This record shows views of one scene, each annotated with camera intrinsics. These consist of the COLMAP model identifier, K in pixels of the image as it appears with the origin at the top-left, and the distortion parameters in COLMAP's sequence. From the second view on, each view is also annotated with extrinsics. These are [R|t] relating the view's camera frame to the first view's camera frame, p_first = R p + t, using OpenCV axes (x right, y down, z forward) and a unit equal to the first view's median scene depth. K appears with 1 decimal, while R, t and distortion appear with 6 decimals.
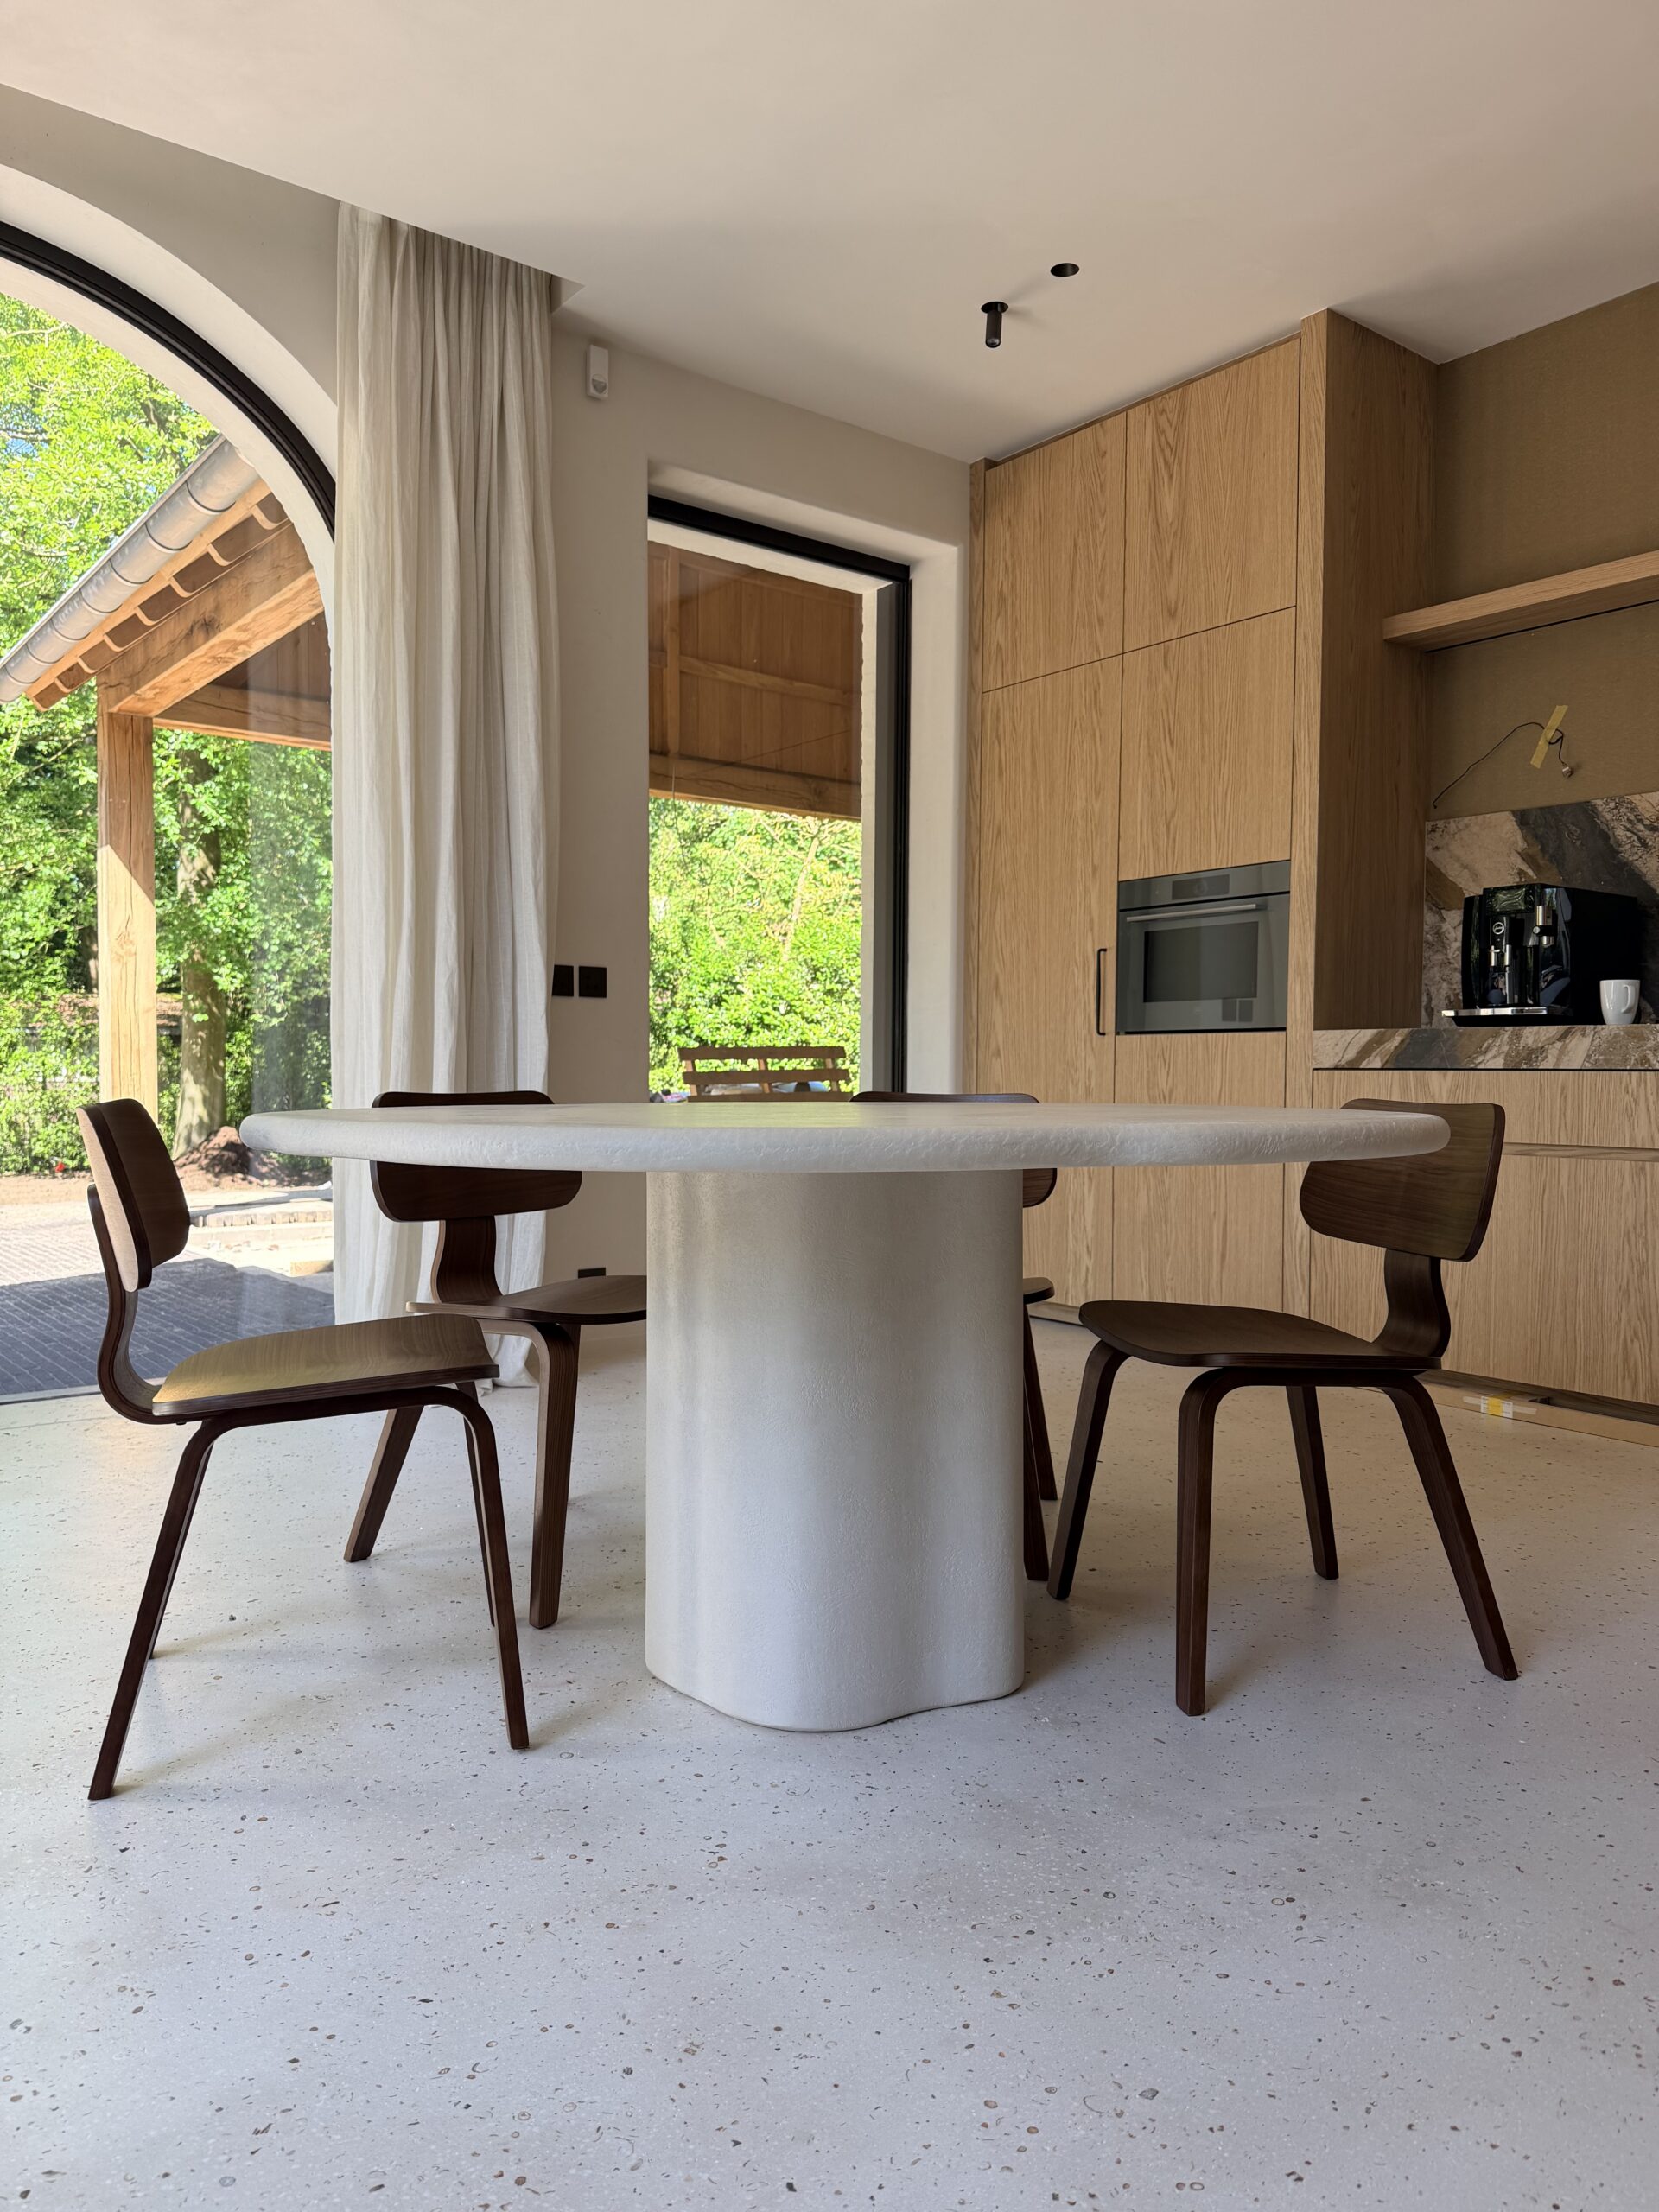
lens RADIAL K [[1574.8, 0, 830.7], [0, 1574.8, 1109.7], [0, 0, 1]] dist [-0.012617, -0.004739]
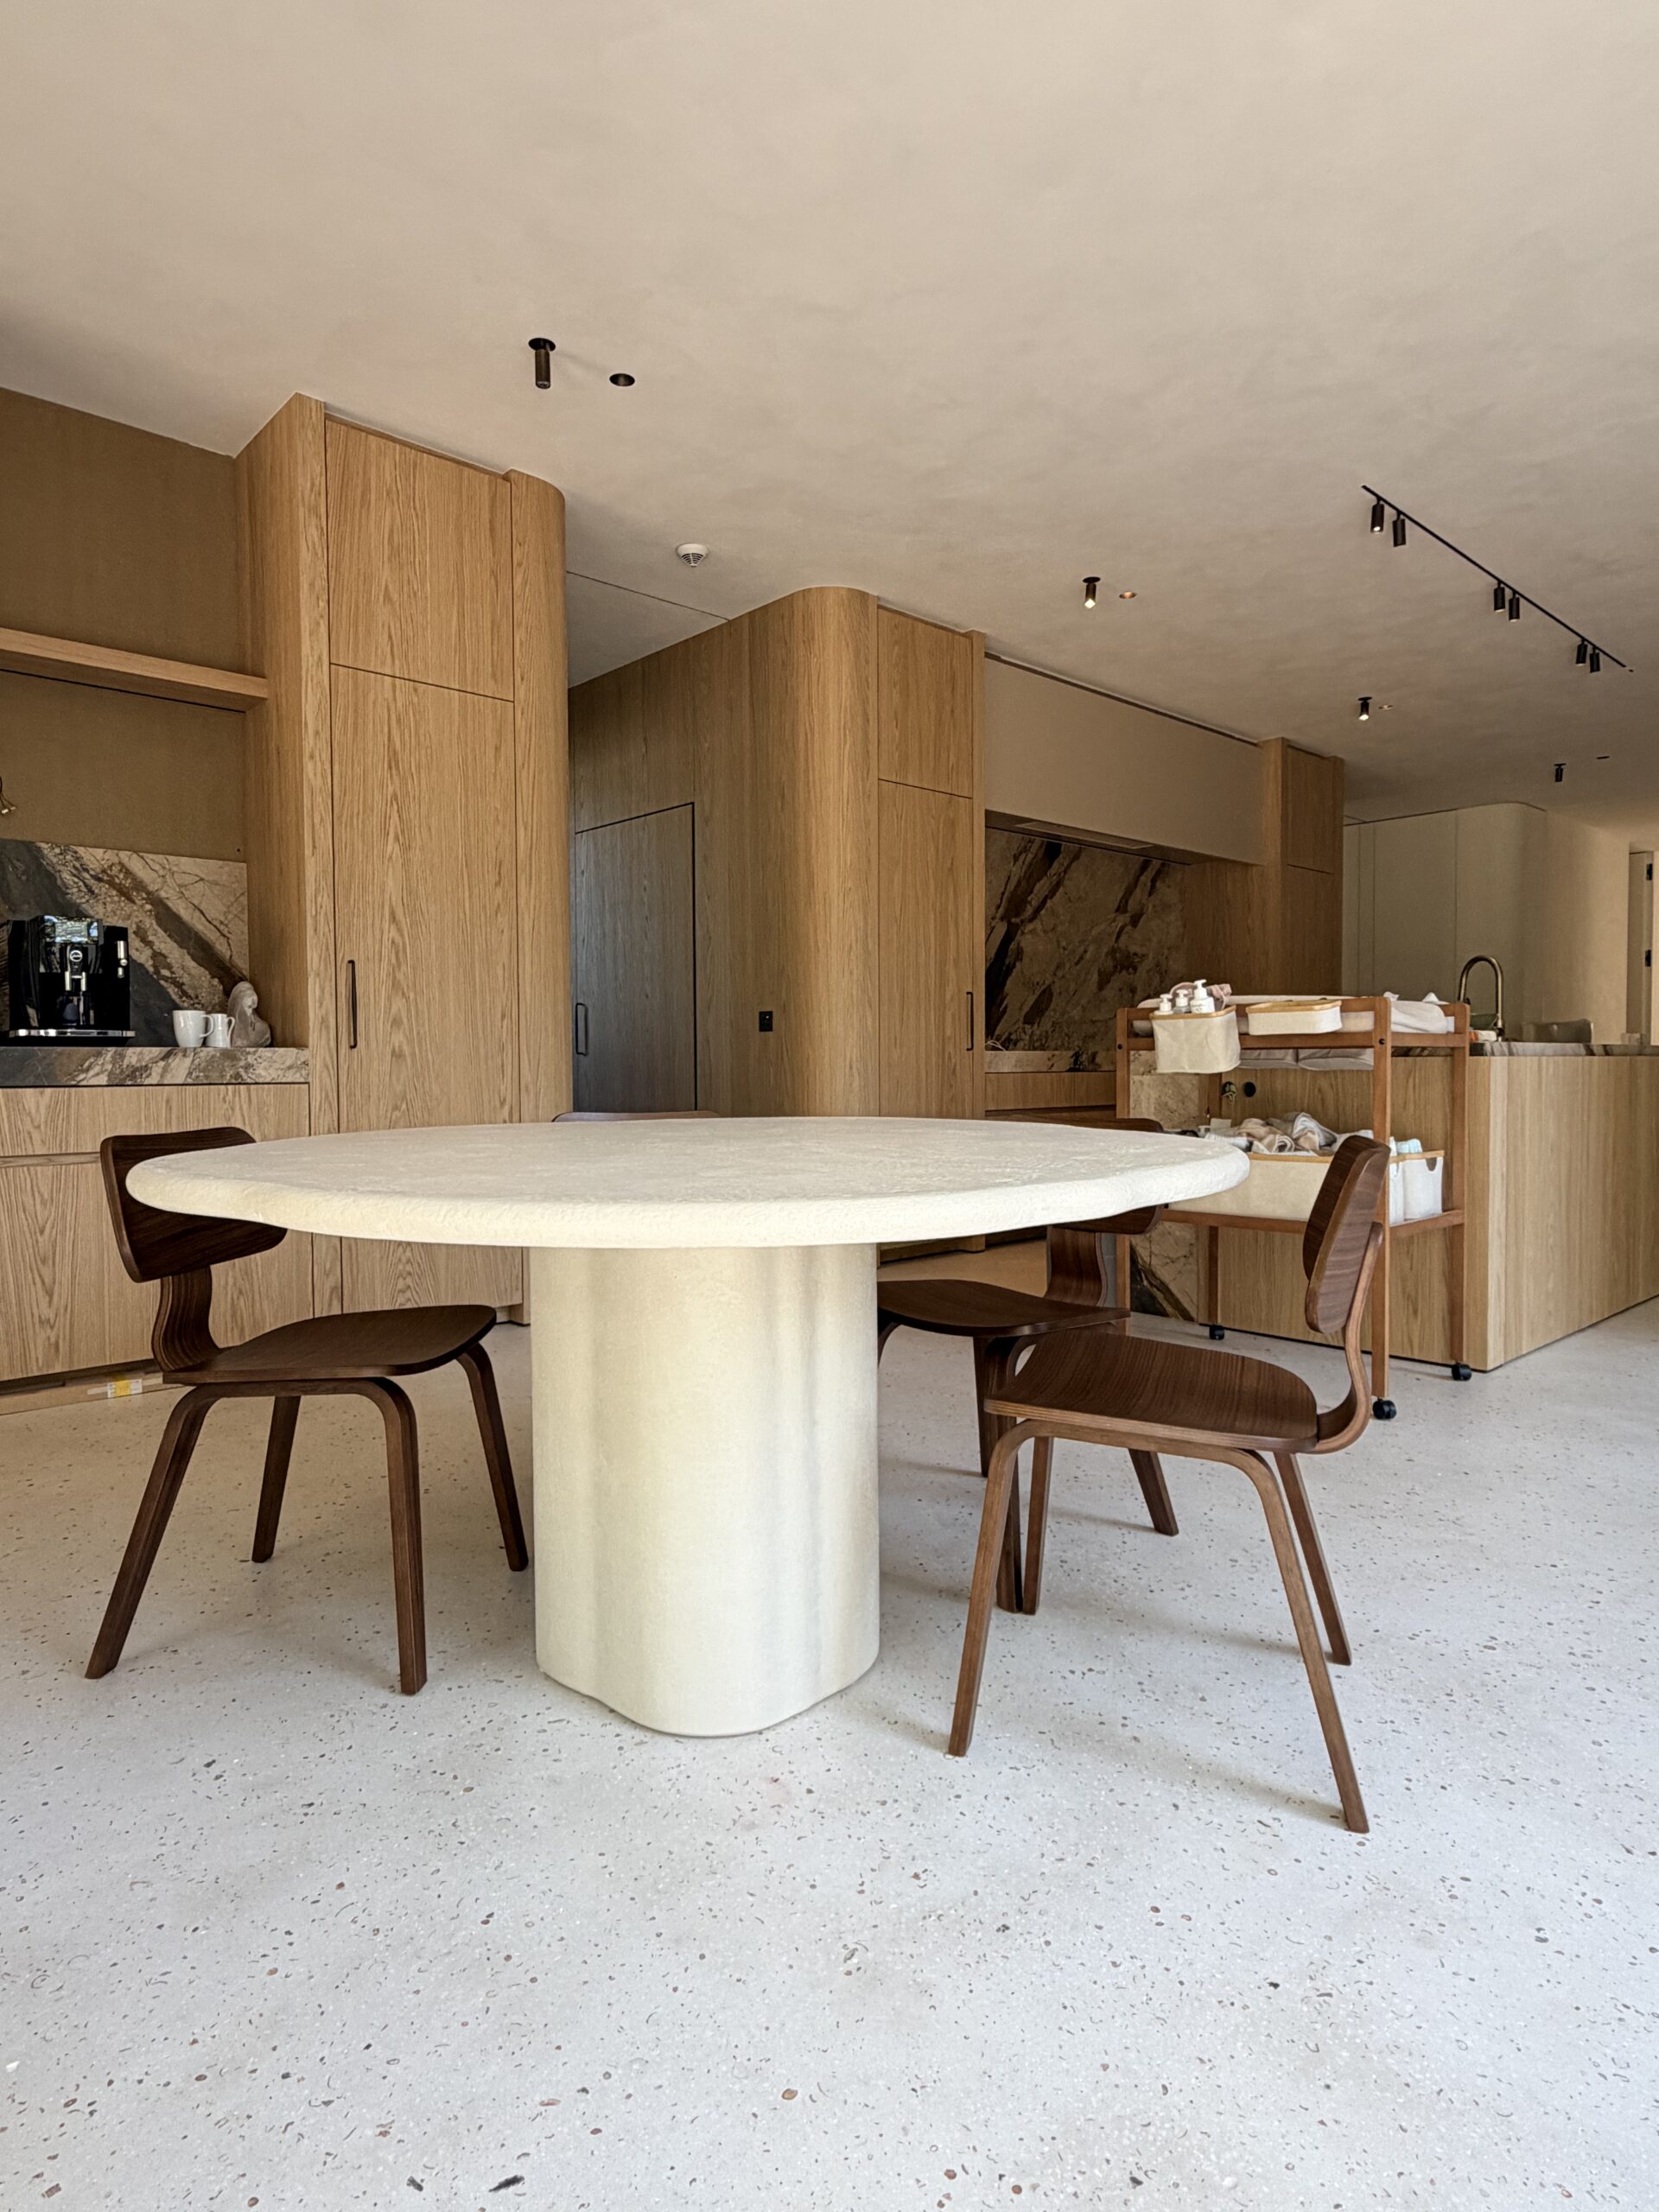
lens RADIAL K [[1248.1, 0, 831.1], [0, 1248.1, 1105.6], [0, 0, 1]] dist [-0.005053, -0.000663]
pose [[-0.081406, -0.041012, 0.995837, -0.497410], [0.030131, 0.998595, 0.043588, -0.035227], [-0.996225, 0.033554, -0.080056, 0.569795]]
